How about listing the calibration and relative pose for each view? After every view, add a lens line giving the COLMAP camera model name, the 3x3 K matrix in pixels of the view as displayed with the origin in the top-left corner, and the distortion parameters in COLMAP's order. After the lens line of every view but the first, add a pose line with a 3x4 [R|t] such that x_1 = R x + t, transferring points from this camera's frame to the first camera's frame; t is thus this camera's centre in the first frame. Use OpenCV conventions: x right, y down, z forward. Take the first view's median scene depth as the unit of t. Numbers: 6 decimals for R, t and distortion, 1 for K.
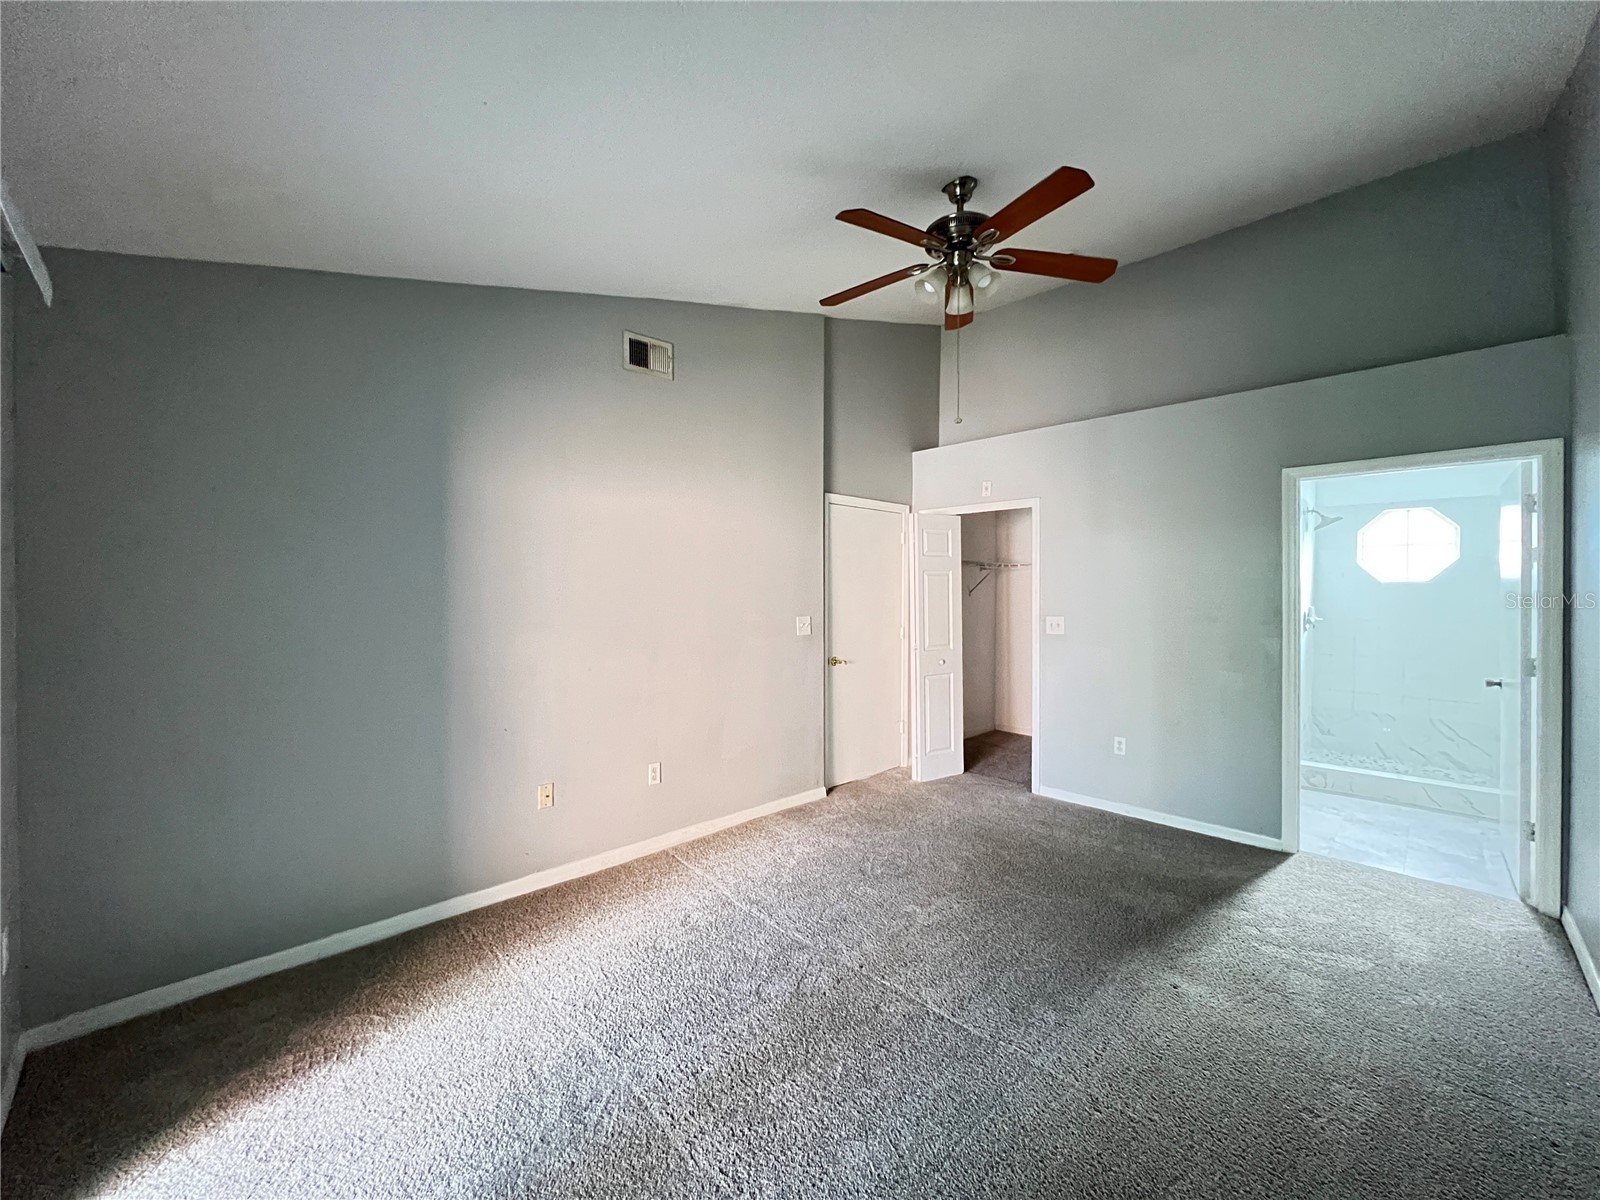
lens RADIAL K [[636.7, 0, 800.7], [0, 636.7, 600.6], [0, 0, 1]] dist [0.001213, 0.000081]
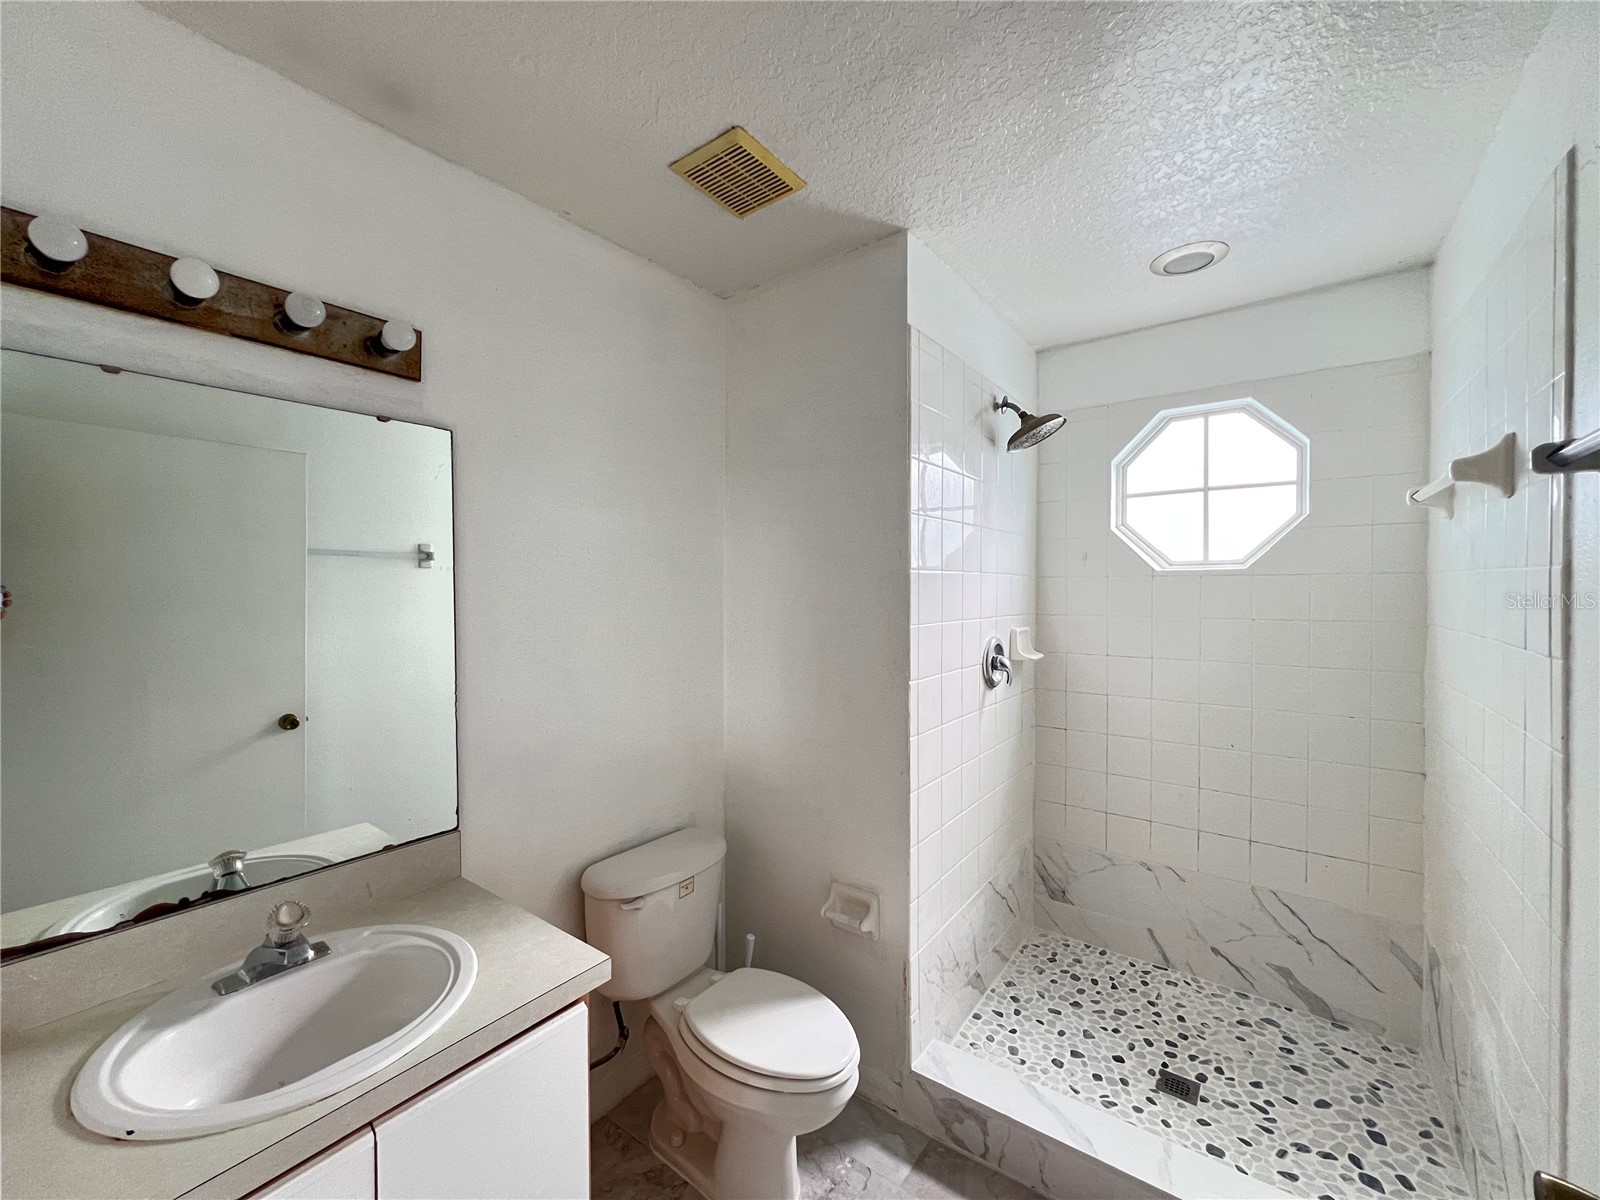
lens RADIAL K [[642.8, 0, 800.8], [0, 642.8, 596.6], [0, 0, 1]] dist [-0.003464, 0.000701]
pose [[0.989660, -0.013595, 0.142788, 0.615556], [0.012263, 0.999873, 0.010210, -0.018974], [-0.142908, -0.008353, 0.989701, 0.606733]]
